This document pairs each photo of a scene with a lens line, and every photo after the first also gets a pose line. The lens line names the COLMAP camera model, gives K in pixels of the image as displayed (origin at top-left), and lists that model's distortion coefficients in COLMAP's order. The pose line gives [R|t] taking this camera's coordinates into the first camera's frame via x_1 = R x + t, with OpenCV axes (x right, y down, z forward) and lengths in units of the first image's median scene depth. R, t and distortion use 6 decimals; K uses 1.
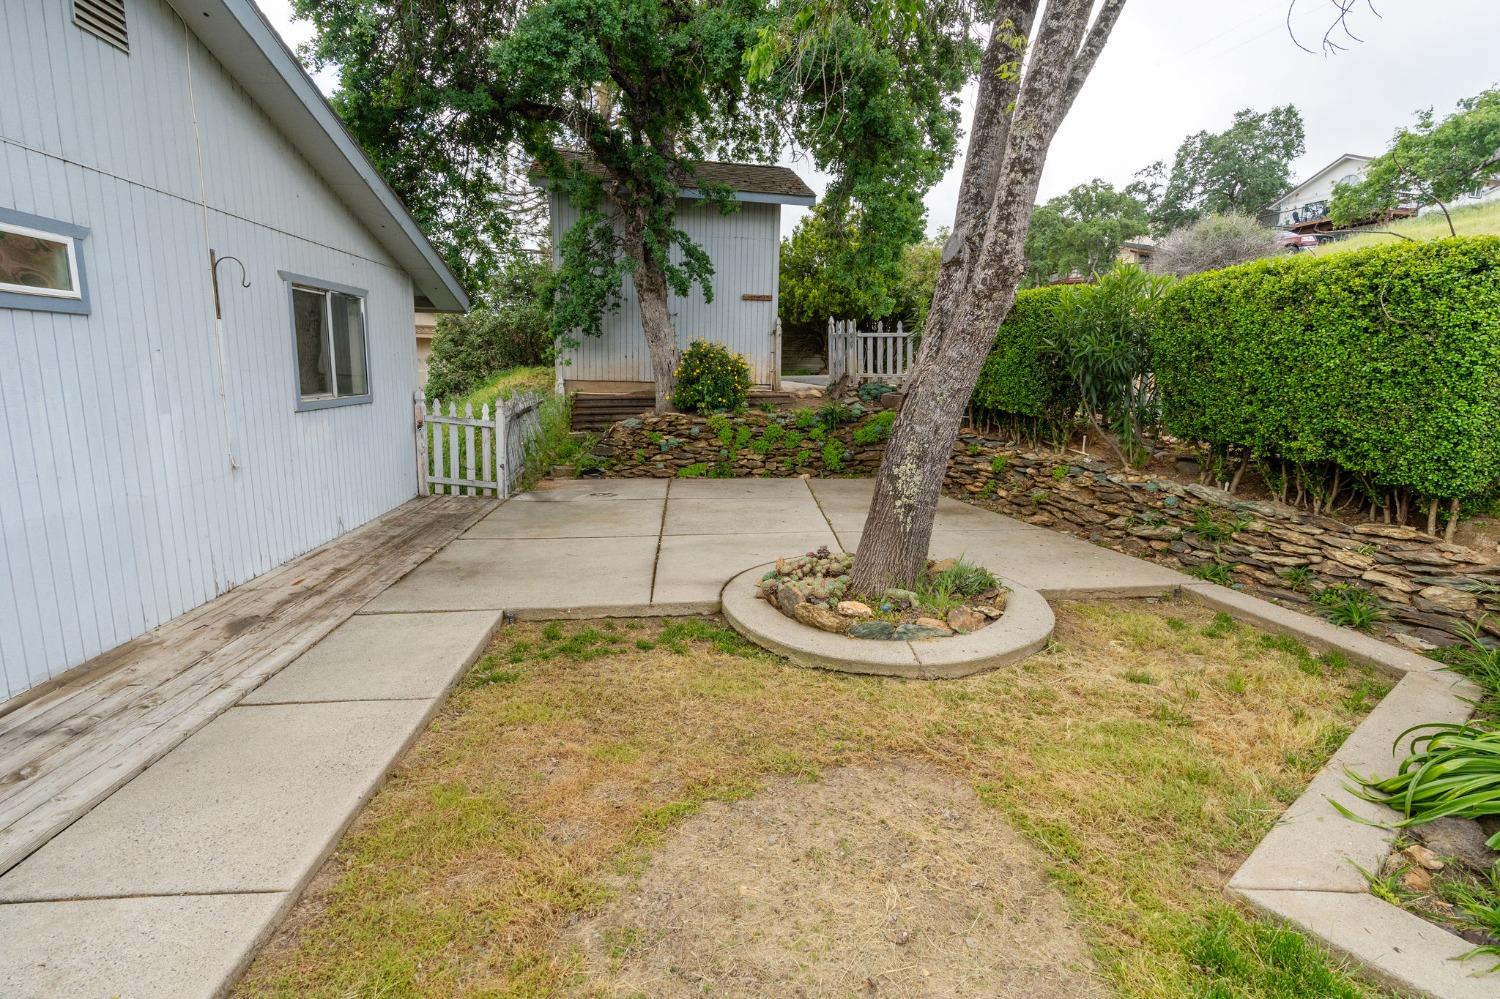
lens RADIAL K [[732.5, 0, 751.5], [0, 732.5, 494.0], [0, 0, 1]] dist [0.018132, -0.001742]
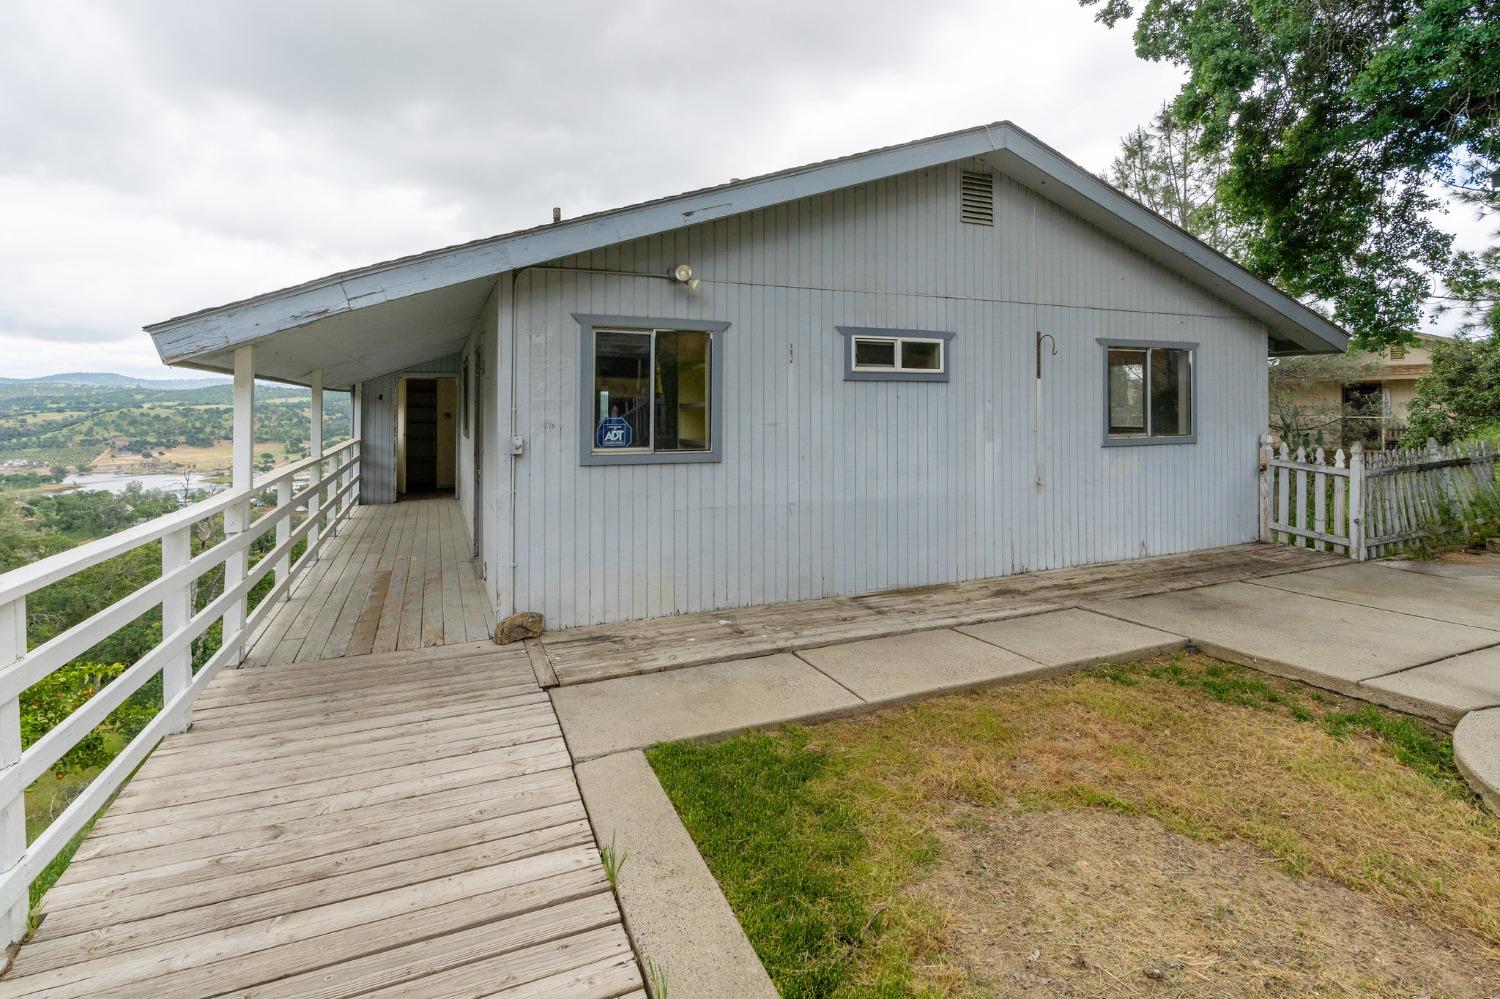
lens RADIAL K [[732.5, 0, 734.5], [0, 732.5, 392.6], [0, 0, 1]] dist [0.018132, -0.001742]
pose [[0.330767, -0.038741, -0.942917, 0.322353], [-0.152727, 0.983788, -0.093995, 0.009394], [0.931272, 0.175100, 0.319488, 0.008155]]
